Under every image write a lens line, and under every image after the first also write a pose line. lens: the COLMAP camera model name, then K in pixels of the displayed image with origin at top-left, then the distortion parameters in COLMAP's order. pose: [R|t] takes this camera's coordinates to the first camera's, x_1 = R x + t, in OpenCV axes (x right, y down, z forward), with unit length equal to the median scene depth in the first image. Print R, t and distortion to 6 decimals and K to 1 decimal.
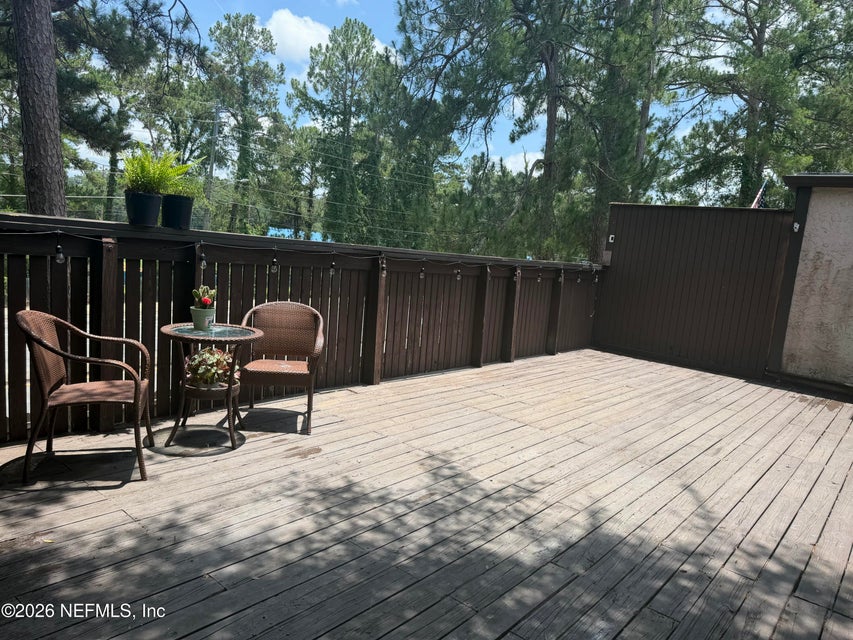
lens RADIAL K [[595.7, 0, 423.3], [0, 595.7, 321.2], [0, 0, 1]] dist [0.047029, -0.023551]
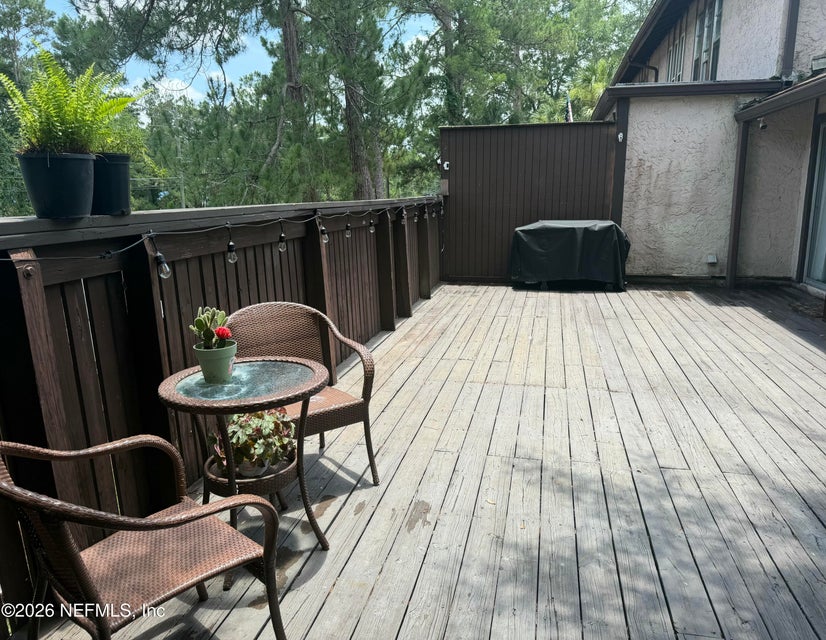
lens RADIAL K [[600.2, 0, 418.7], [0, 600.2, 320.3], [0, 0, 1]] dist [0.043525, 0.000735]
pose [[0.877590, -0.206733, 0.432548, -0.329196], [0.160147, 0.976833, 0.141951, -0.072225], [-0.451873, -0.055303, 0.890366, 0.284504]]
